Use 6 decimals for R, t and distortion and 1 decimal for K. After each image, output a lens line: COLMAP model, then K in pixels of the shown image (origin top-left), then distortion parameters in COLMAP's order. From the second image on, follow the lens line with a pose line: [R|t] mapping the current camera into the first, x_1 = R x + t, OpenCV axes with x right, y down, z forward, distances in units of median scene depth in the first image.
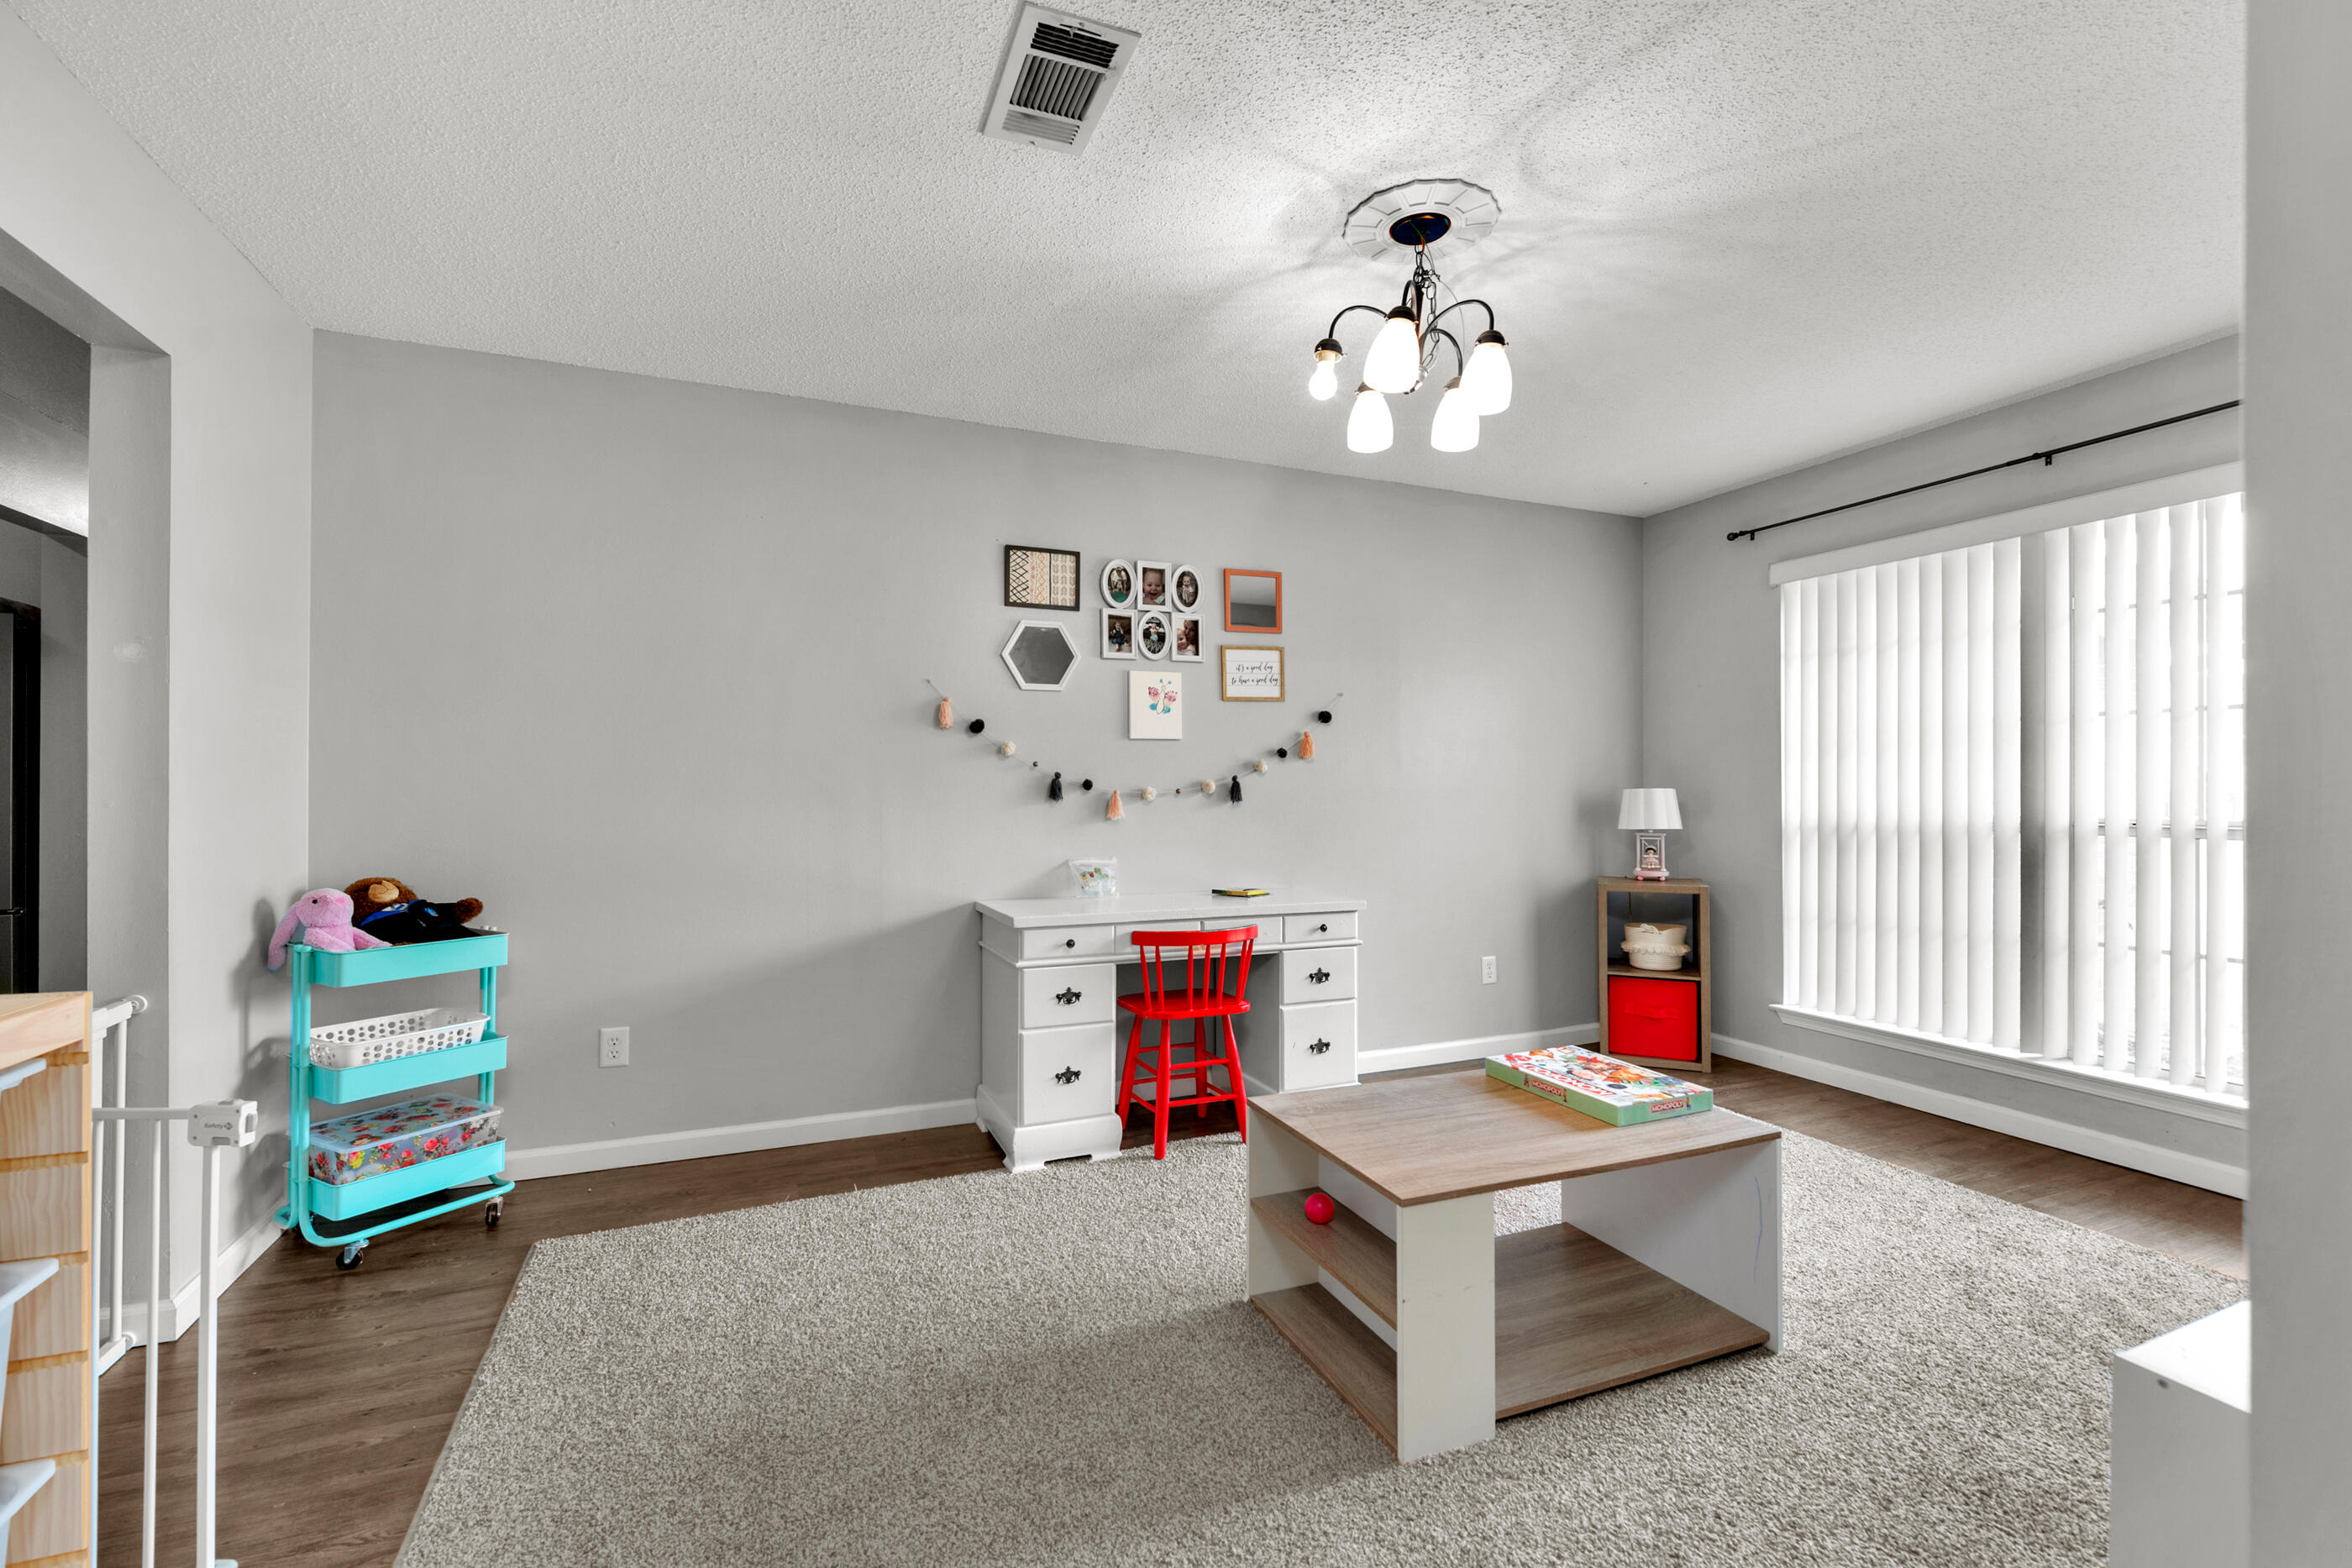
lens RADIAL K [[994.7, 0, 1176.0], [0, 994.7, 784.0], [0, 0, 1]] dist [0.019747, 0.000049]
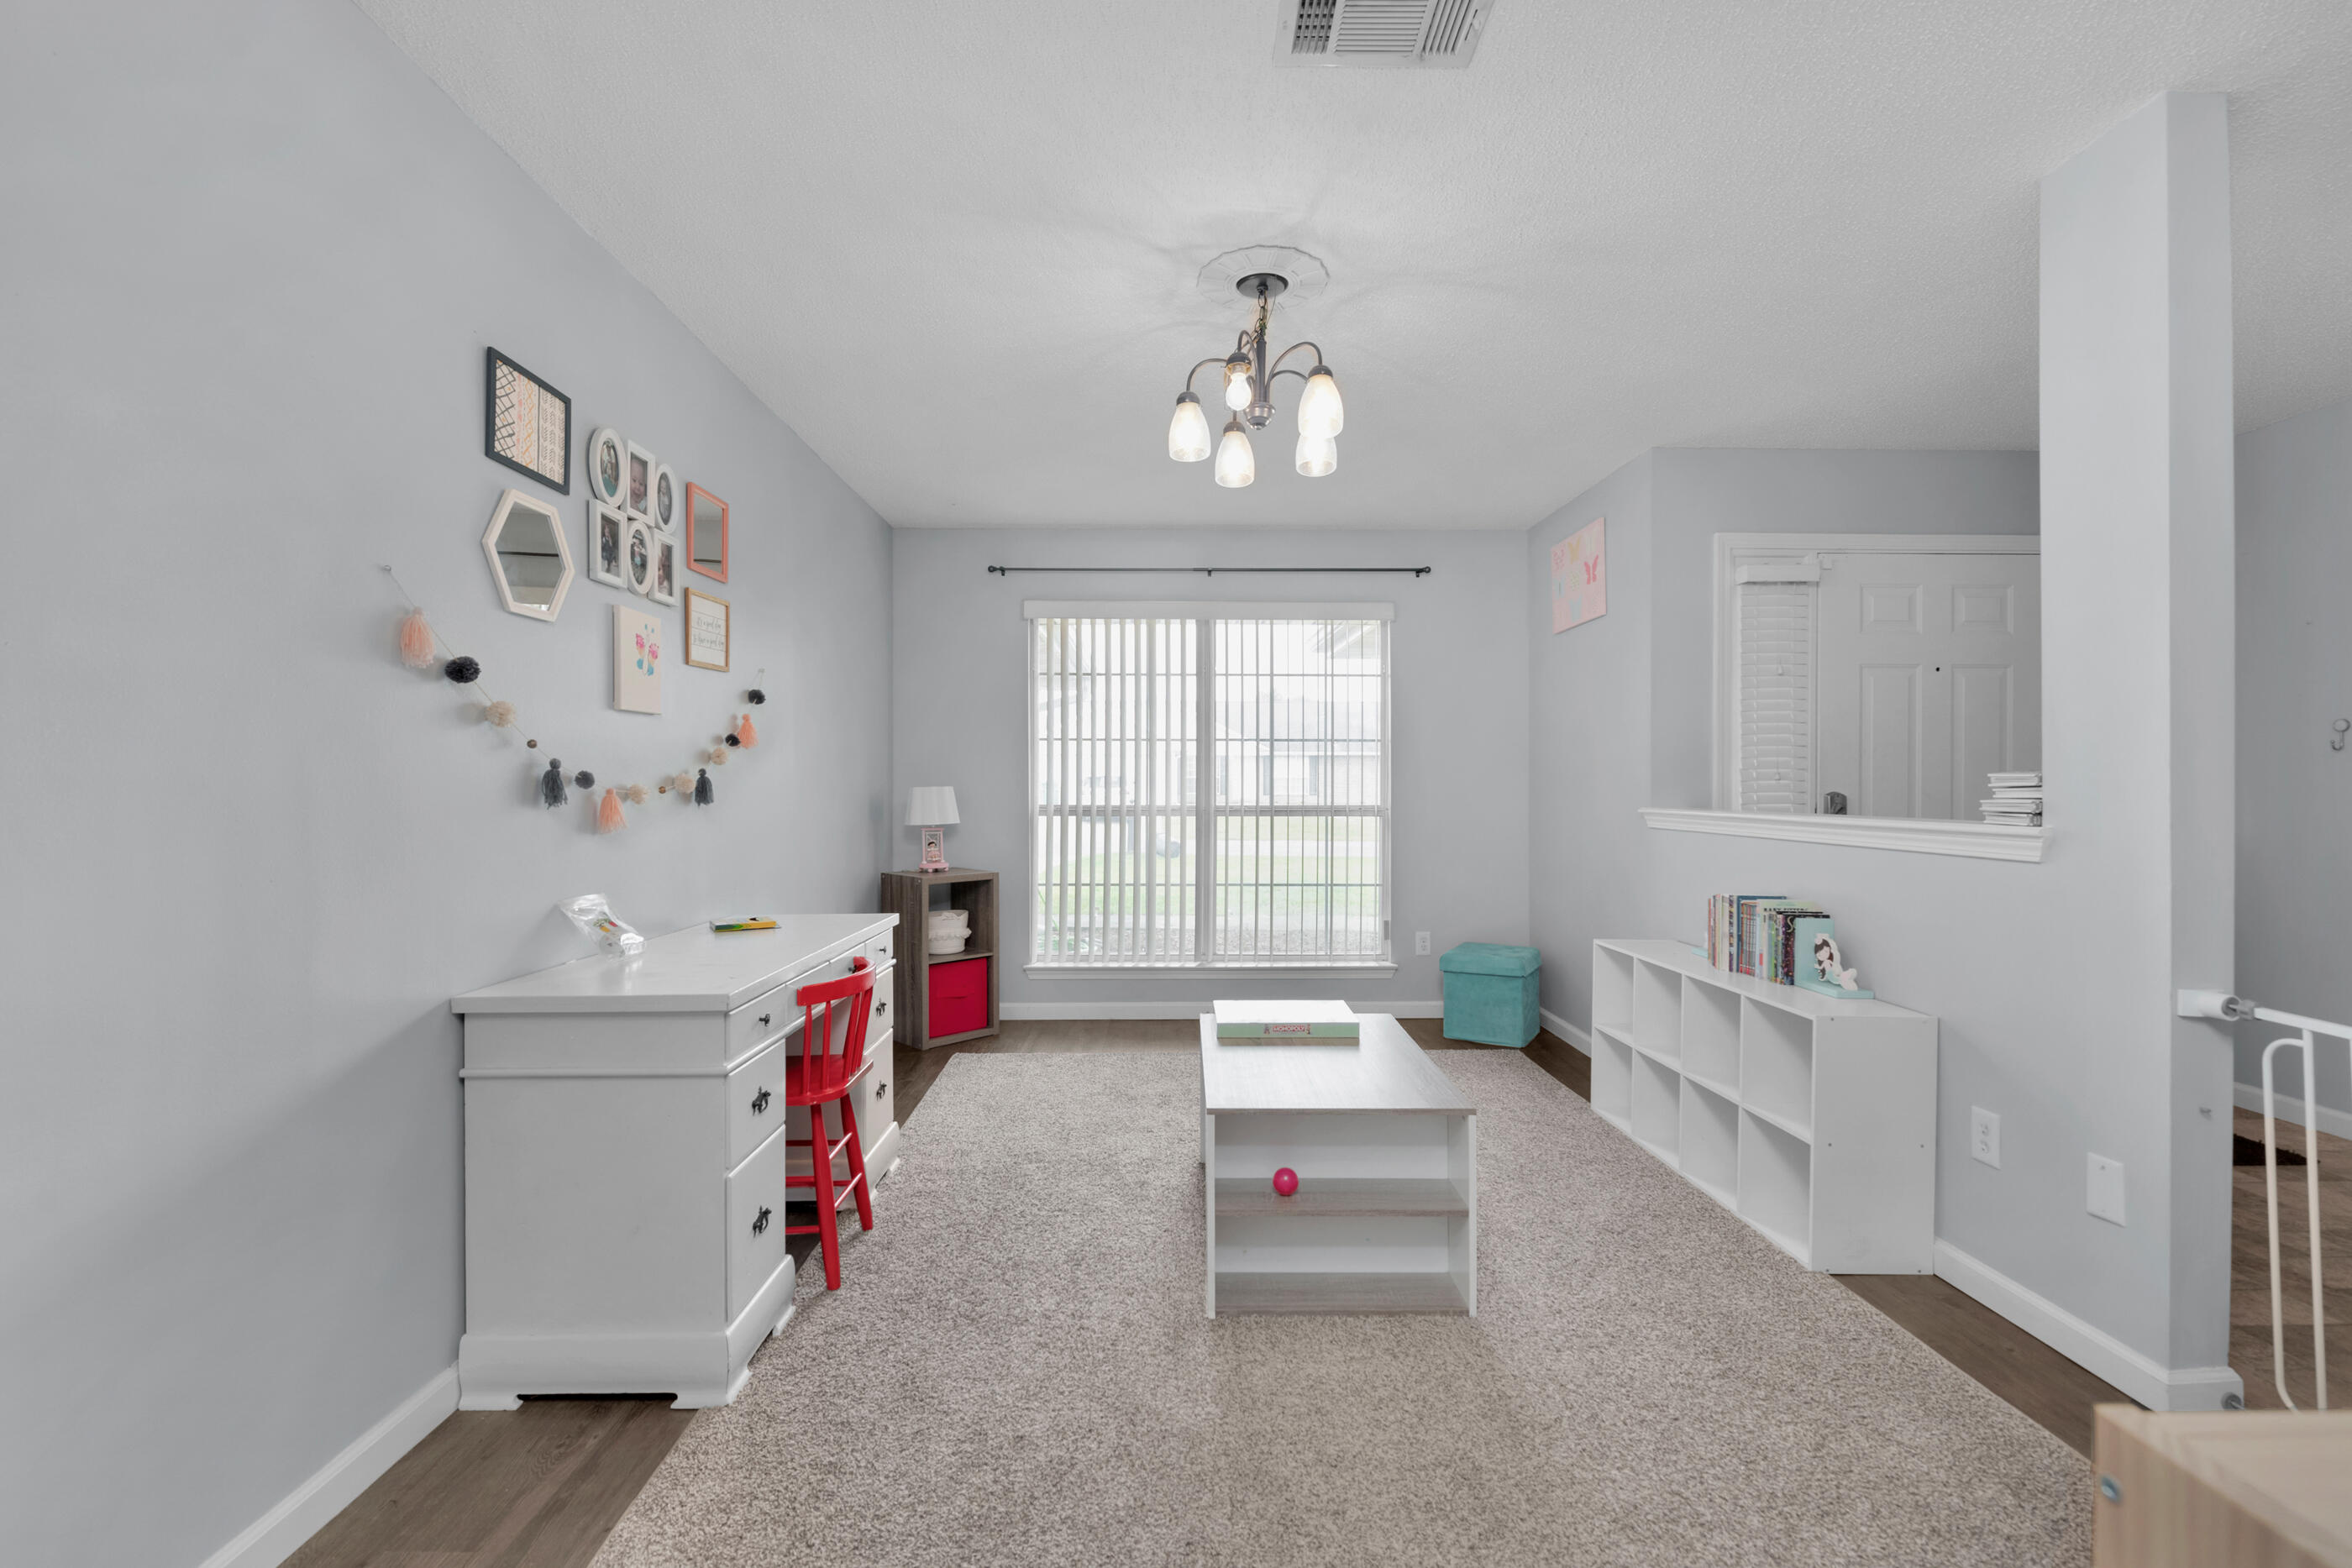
lens RADIAL K [[1039.5, 0, 1176.0], [0, 1039.5, 784.0], [0, 0, 1]] dist [0.019103, 0.000001]
pose [[0.364779, 0.003507, 0.931087, -0.547016], [-0.005574, 0.999983, -0.001582, 0.002146], [-0.931077, -0.004613, 0.364793, 0.409303]]
